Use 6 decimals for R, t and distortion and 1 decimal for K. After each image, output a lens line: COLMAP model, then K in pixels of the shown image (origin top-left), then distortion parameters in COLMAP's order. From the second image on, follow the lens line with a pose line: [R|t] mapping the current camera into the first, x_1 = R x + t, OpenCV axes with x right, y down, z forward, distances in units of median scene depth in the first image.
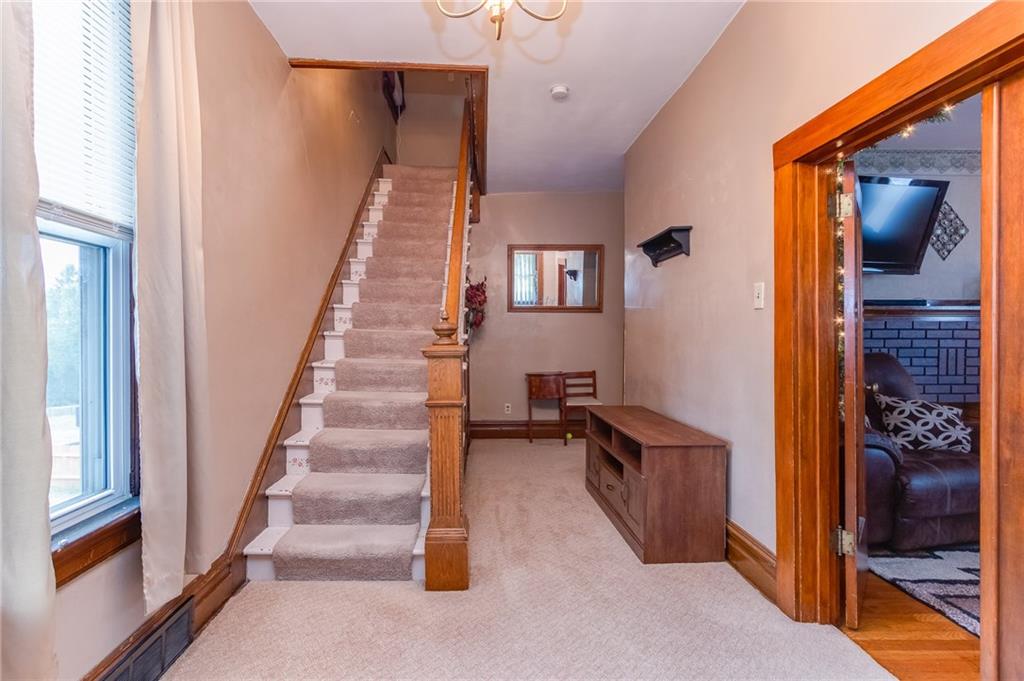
lens RADIAL K [[463.2, 0, 504.2], [0, 463.2, 337.7], [0, 0, 1]] dist [0.002348, 0.000143]
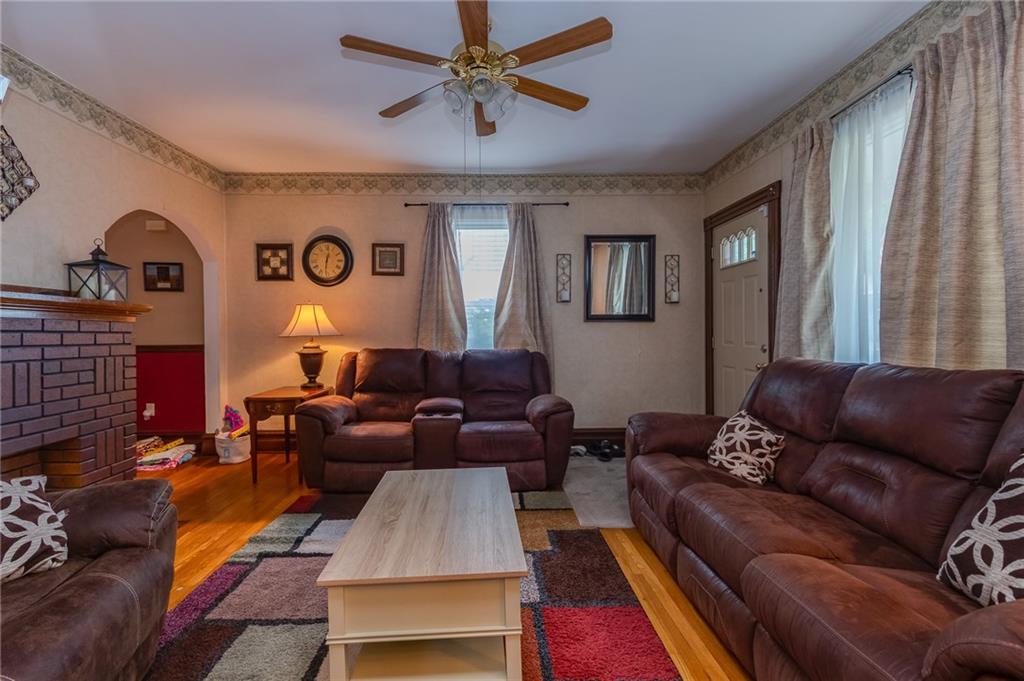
lens RADIAL K [[463.2, 0, 504.2], [0, 463.2, 337.7], [0, 0, 1]] dist [0.002348, 0.000143]
pose [[-0.014469, -0.012137, 0.999822, 0.343581], [0.012166, 0.999850, 0.012313, -0.009189], [-0.999821, 0.012342, -0.014320, 0.371233]]
